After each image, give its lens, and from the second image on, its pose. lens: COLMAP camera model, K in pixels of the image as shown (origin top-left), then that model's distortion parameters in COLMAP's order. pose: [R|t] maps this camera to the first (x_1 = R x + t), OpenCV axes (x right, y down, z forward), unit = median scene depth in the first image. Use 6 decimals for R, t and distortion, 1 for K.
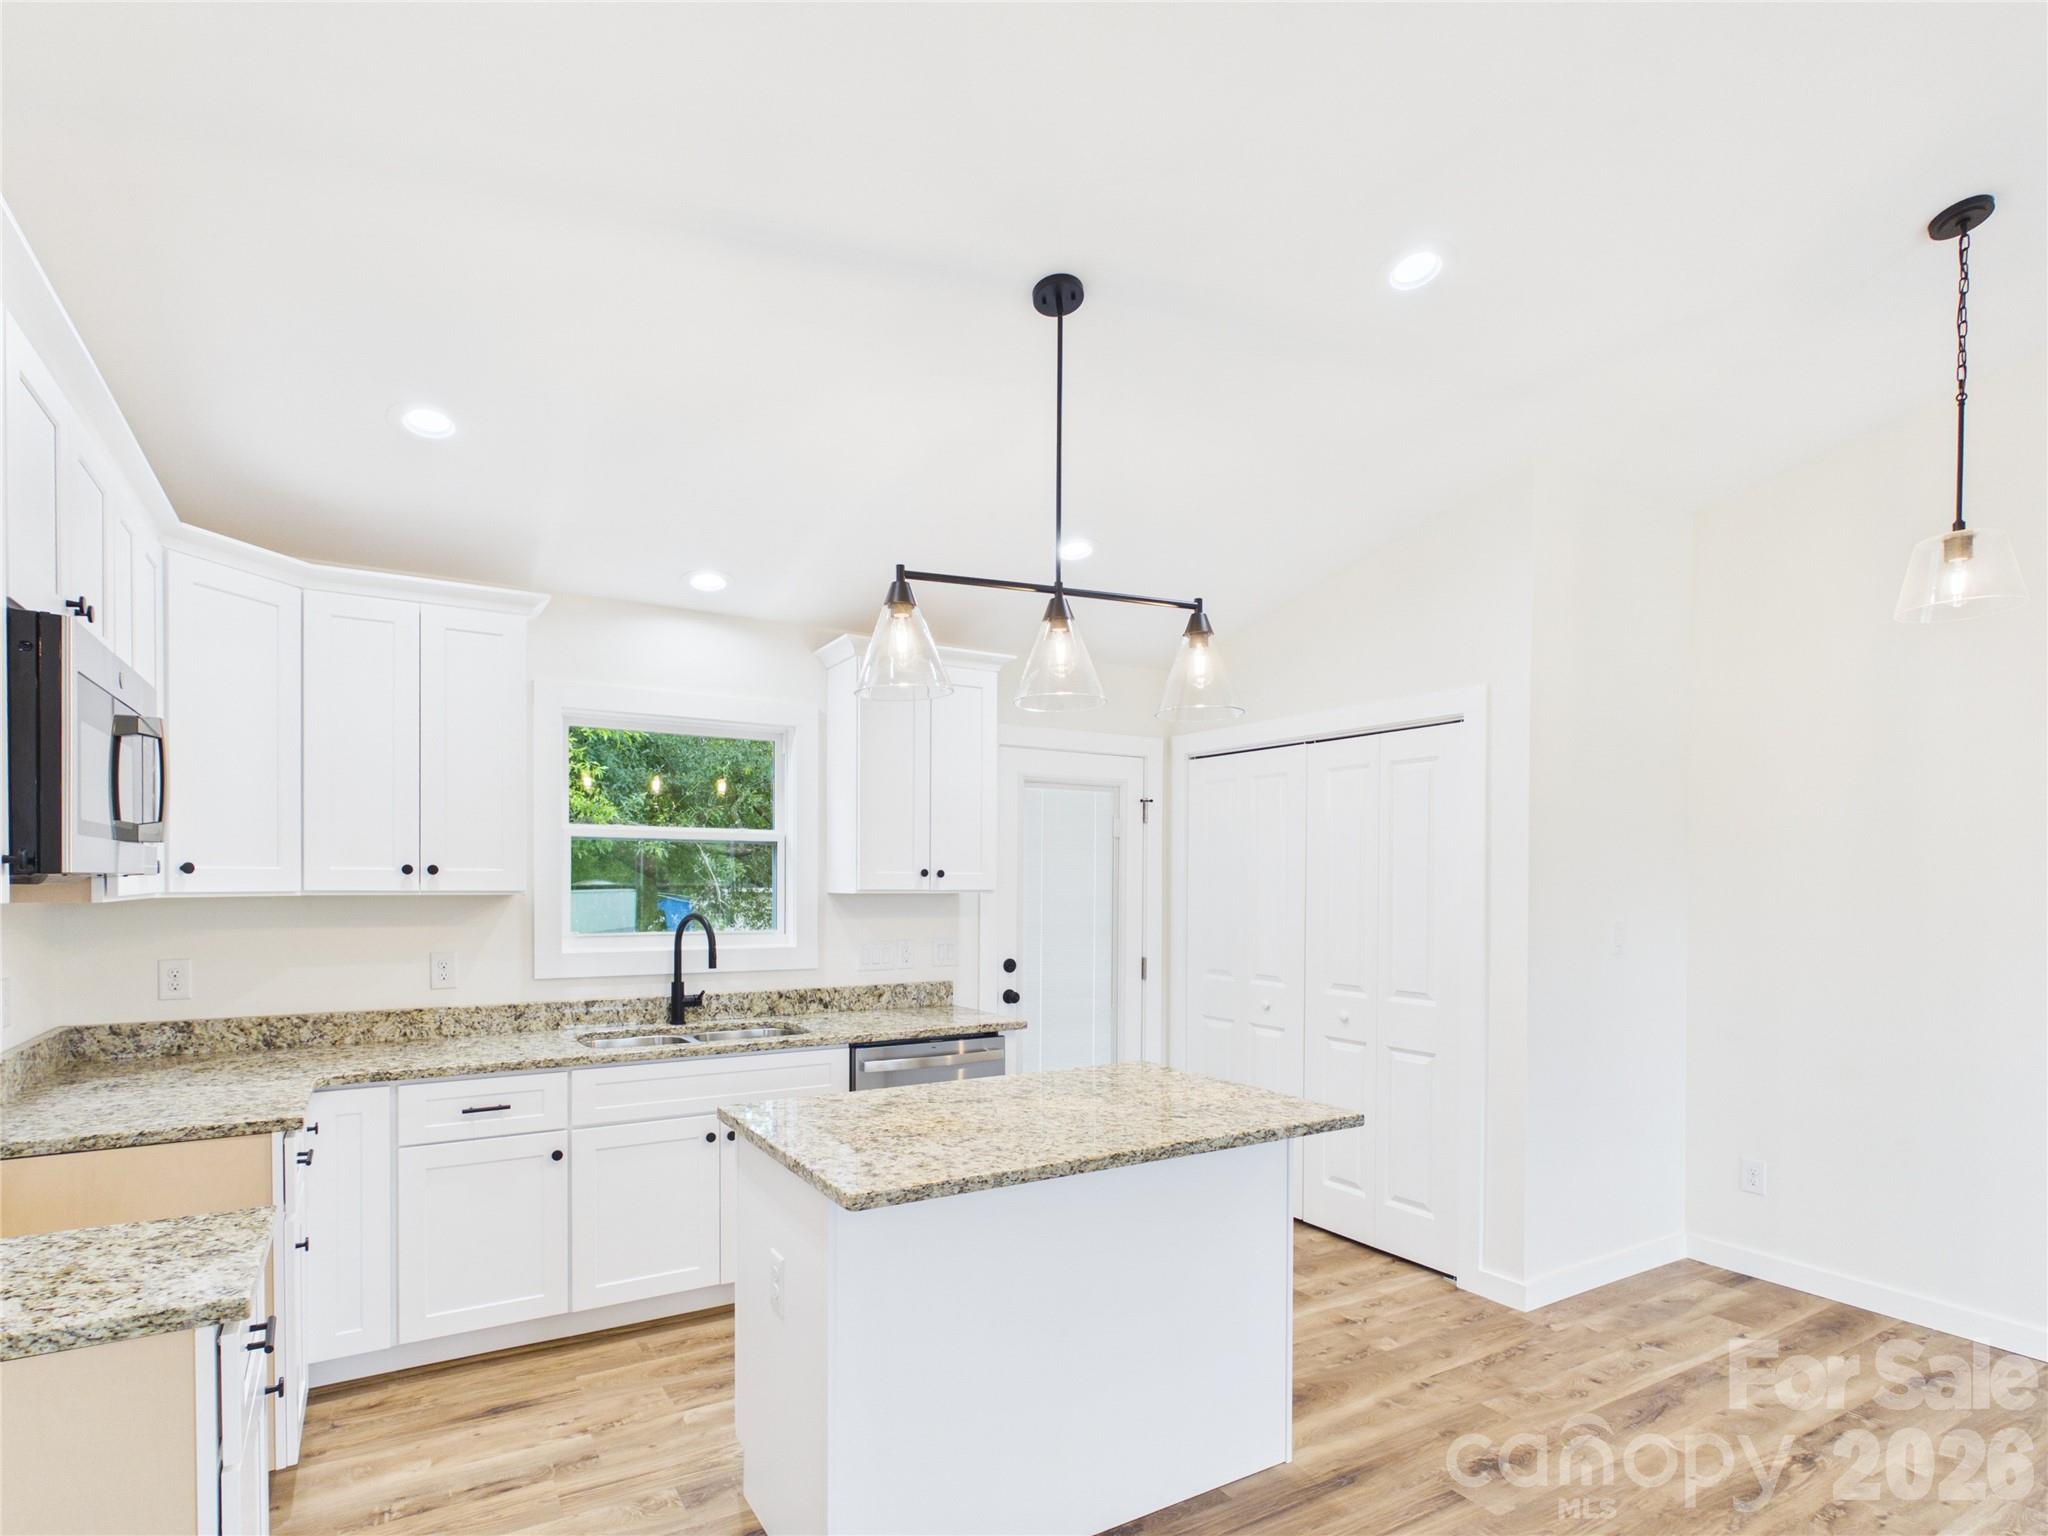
lens RADIAL K [[1077.7, 0, 1021.9], [0, 1077.7, 890.0], [0, 0, 1]] dist [-0.000064, 0.000491]
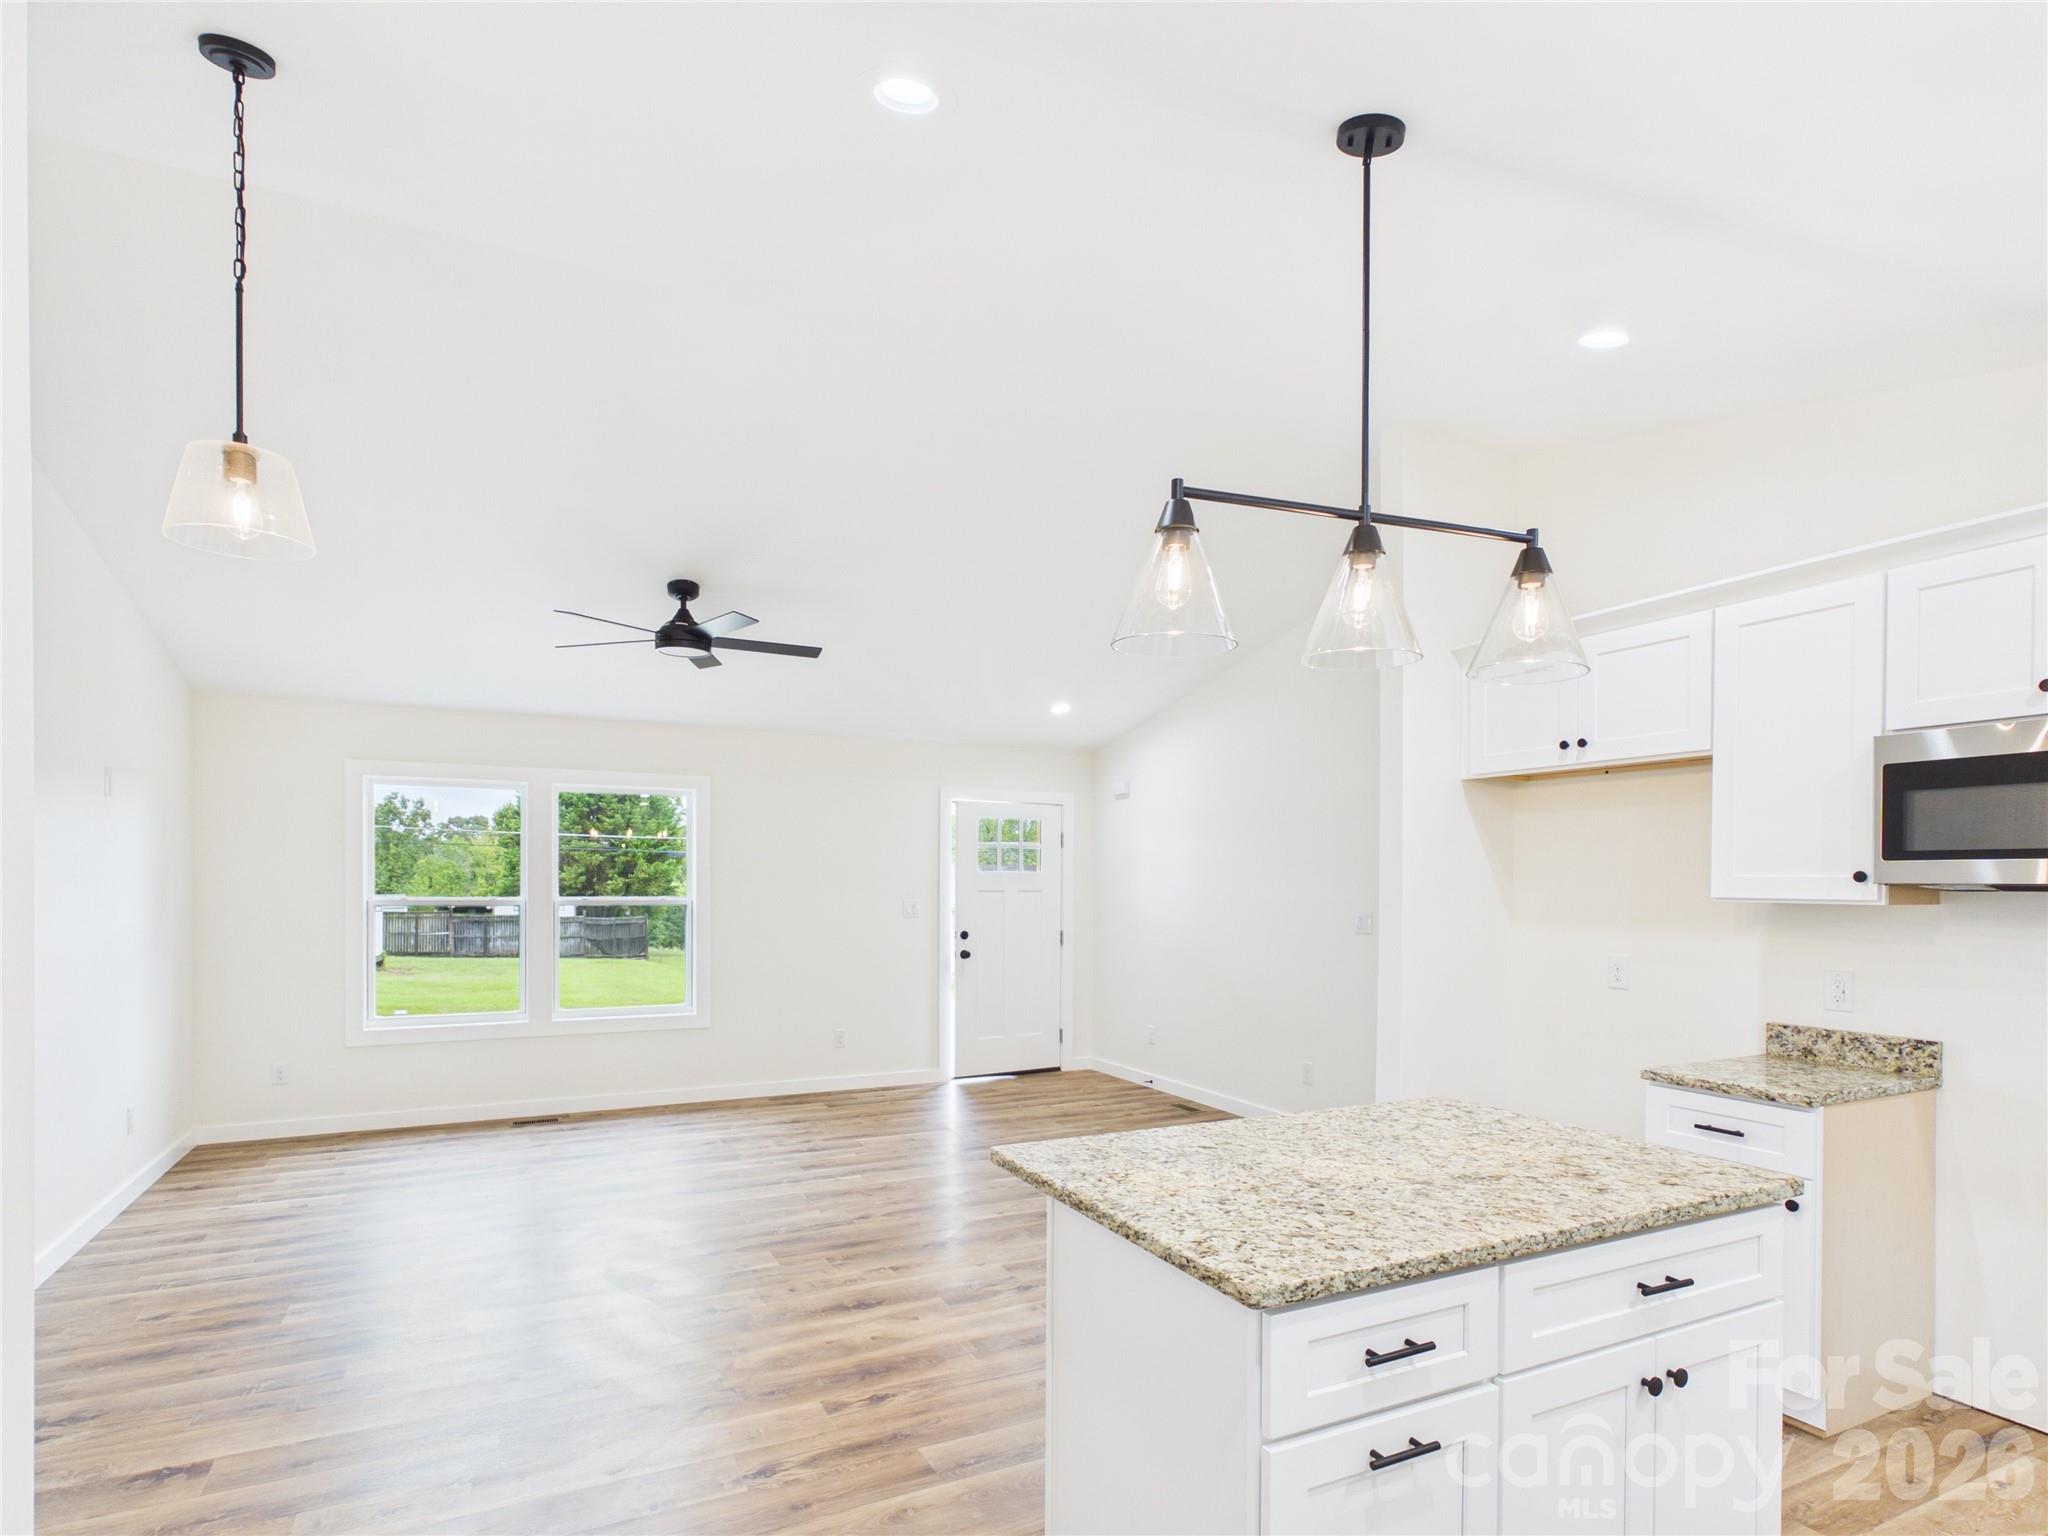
lens RADIAL K [[1077.7, 0, 1021.9], [0, 1077.7, 890.0], [0, 0, 1]] dist [-0.000064, 0.000491]
pose [[-0.996464, -0.008674, 0.083567, 0.137155], [-0.007316, 0.999836, 0.016548, -0.009446], [-0.083696, 0.015878, -0.996365, 1.154358]]
